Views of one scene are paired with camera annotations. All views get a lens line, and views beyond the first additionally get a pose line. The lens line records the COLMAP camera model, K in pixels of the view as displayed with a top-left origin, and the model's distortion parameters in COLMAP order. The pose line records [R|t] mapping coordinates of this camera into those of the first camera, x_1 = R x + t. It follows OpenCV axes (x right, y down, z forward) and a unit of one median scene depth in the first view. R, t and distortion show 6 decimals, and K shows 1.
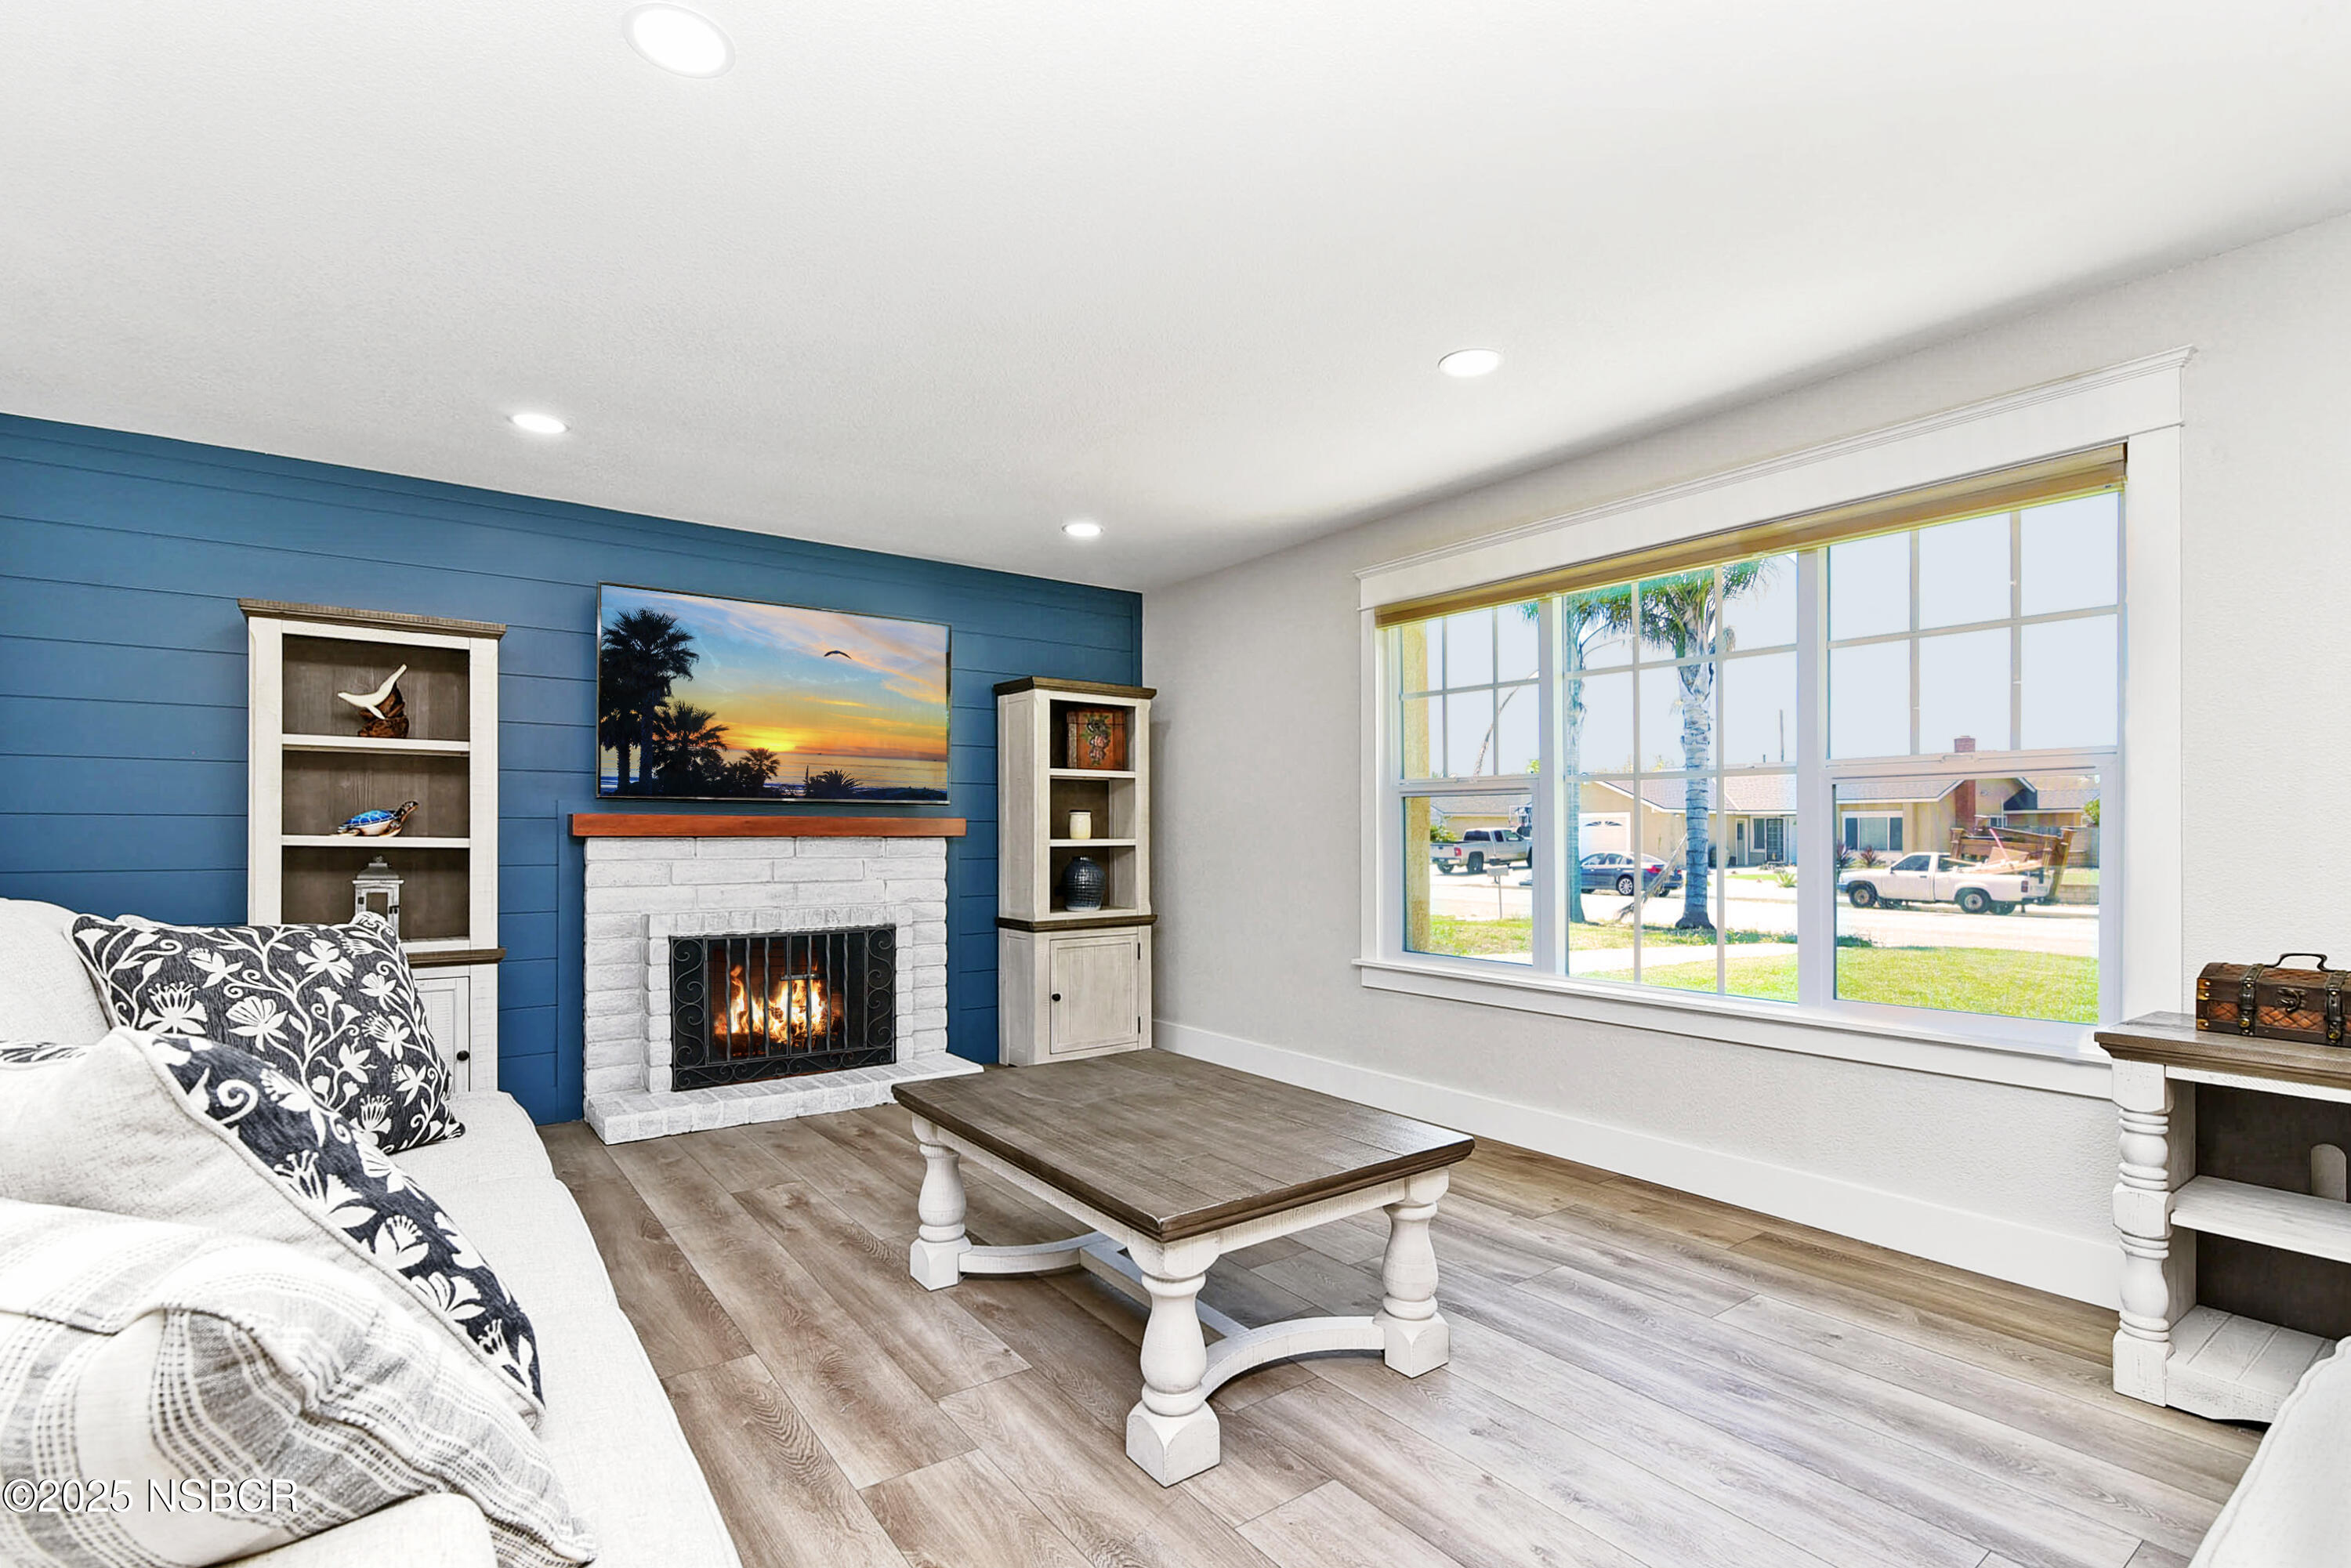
lens RADIAL K [[1090.5, 0, 1157.2], [0, 1090.5, 775.2], [0, 0, 1]] dist [-0.000963, -0.000095]
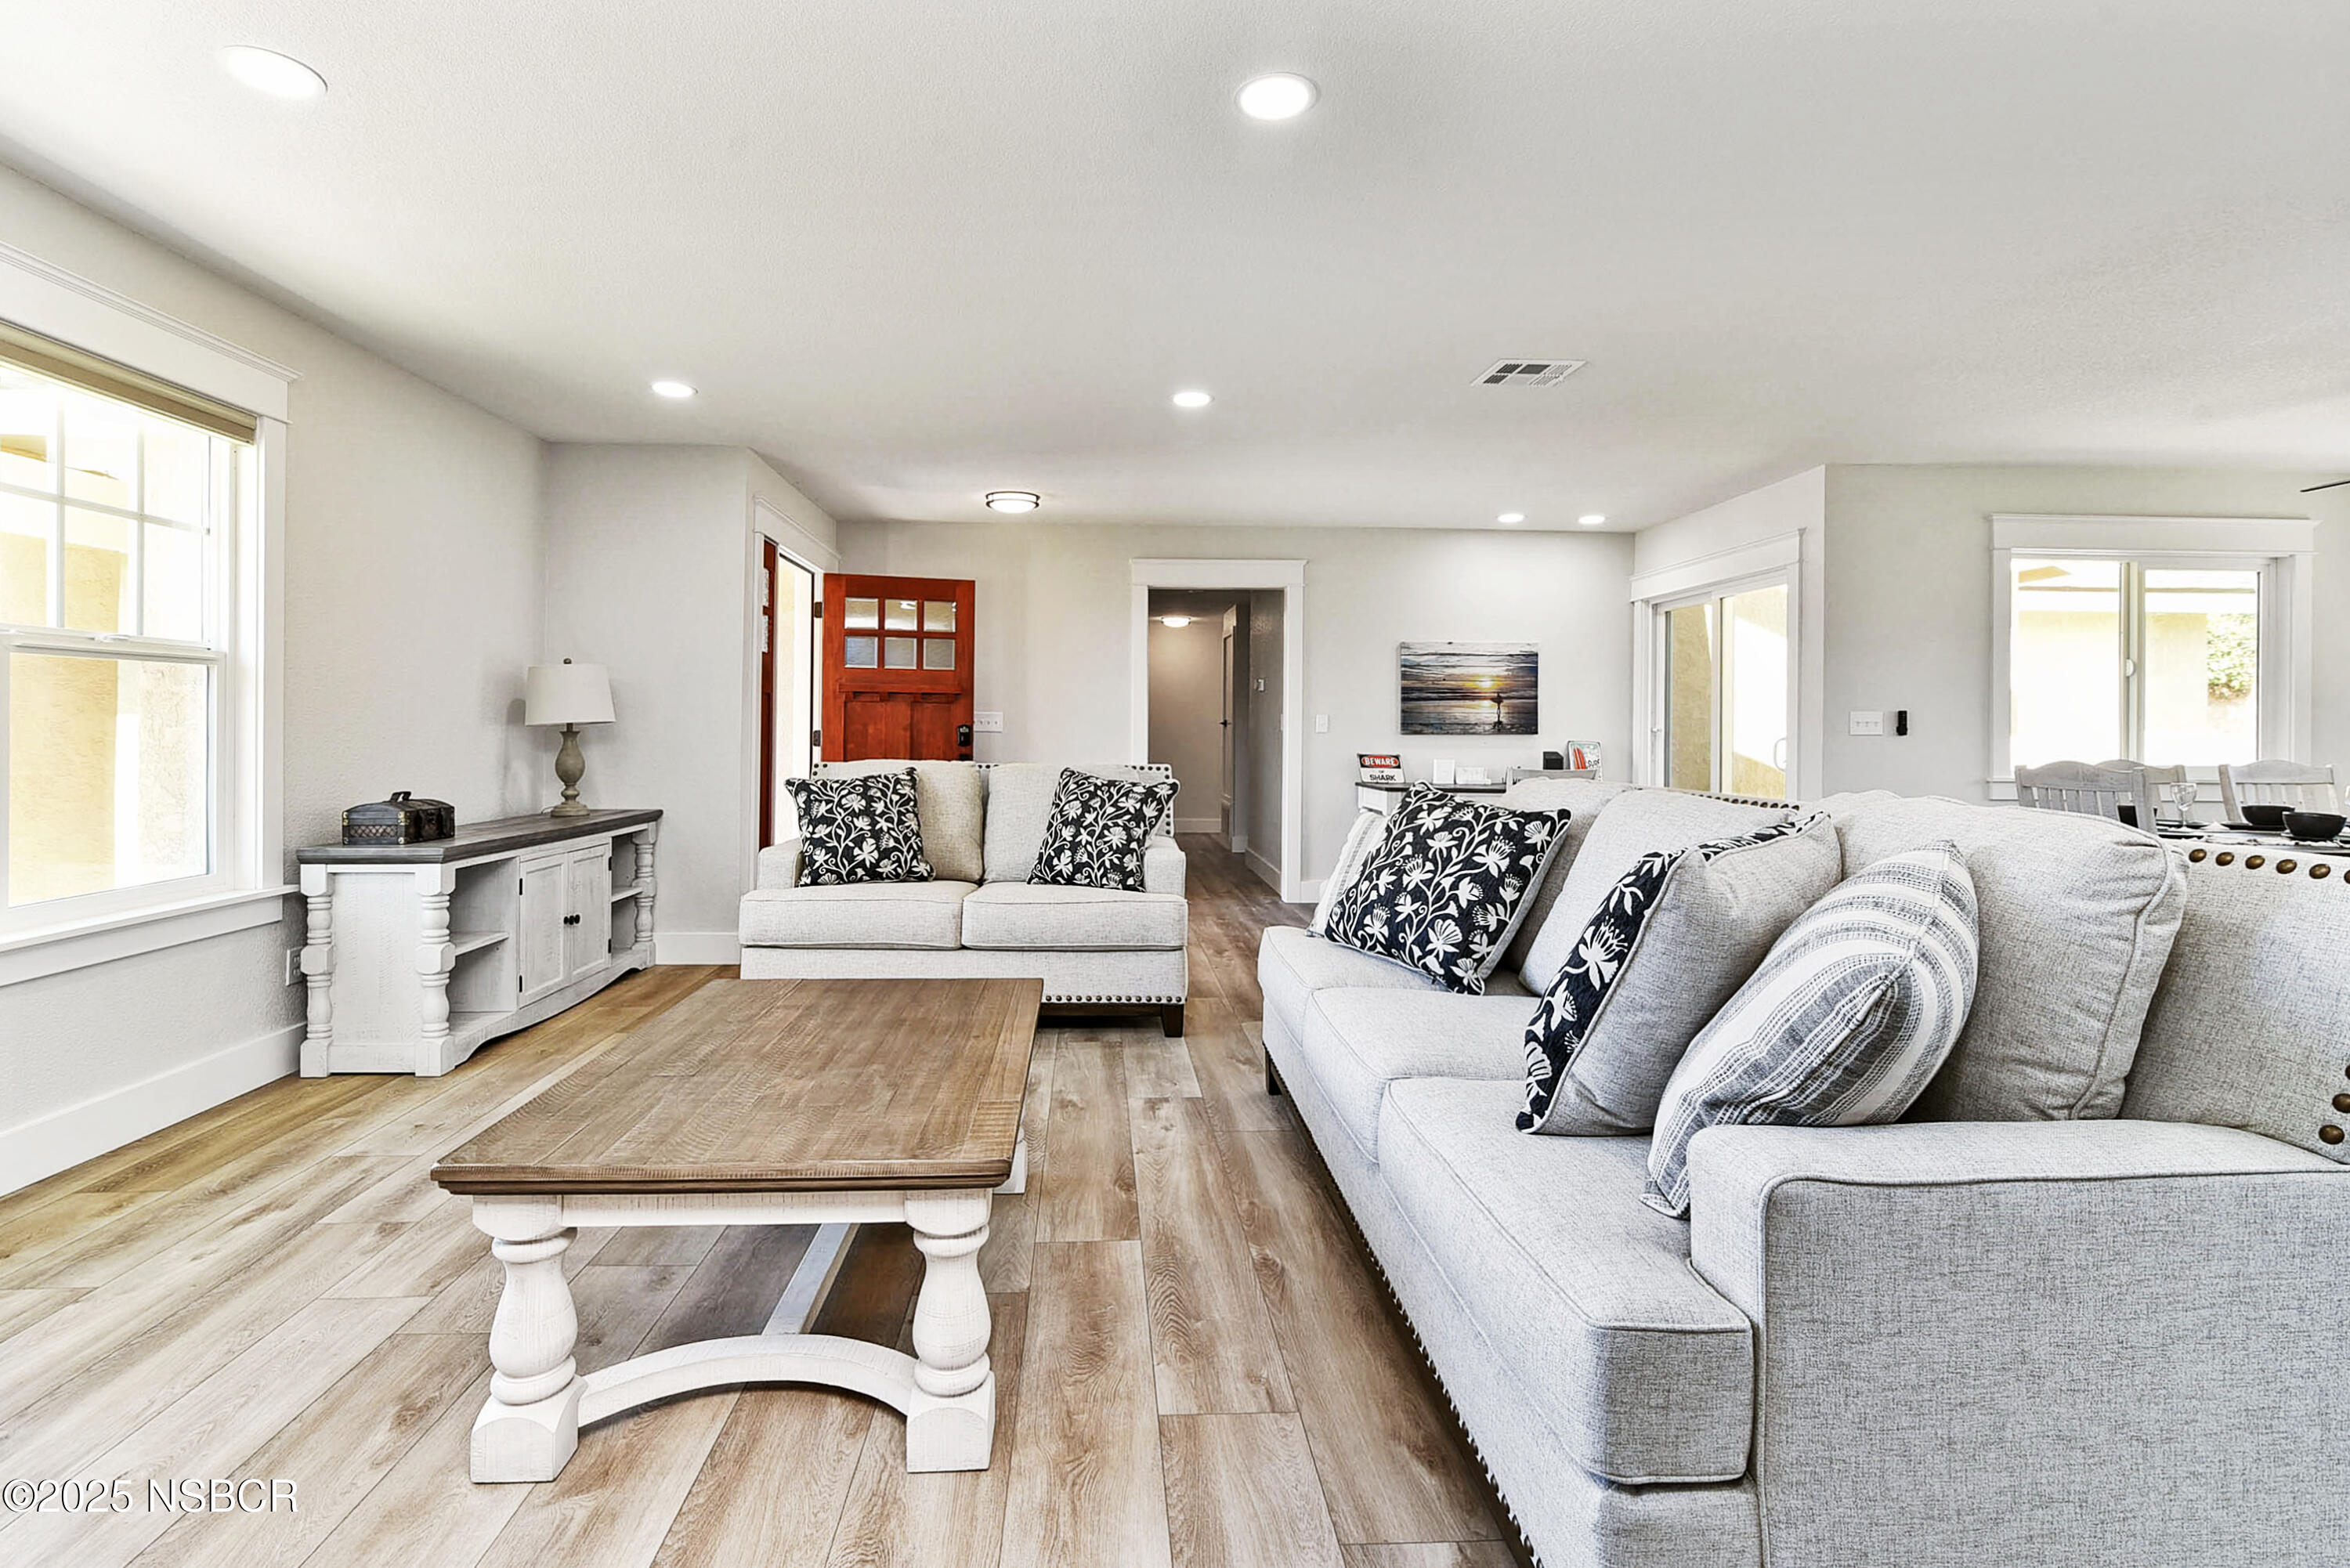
lens RADIAL K [[1090.0, 0, 1156.8], [0, 1090.0, 775.2], [0, 0, 1]] dist [-0.000963, -0.000095]
pose [[-0.847029, -0.027403, 0.530839, -0.401075], [-0.035539, 0.999355, -0.005119, 0.049333], [-0.530357, -0.023202, -0.847457, 0.875462]]
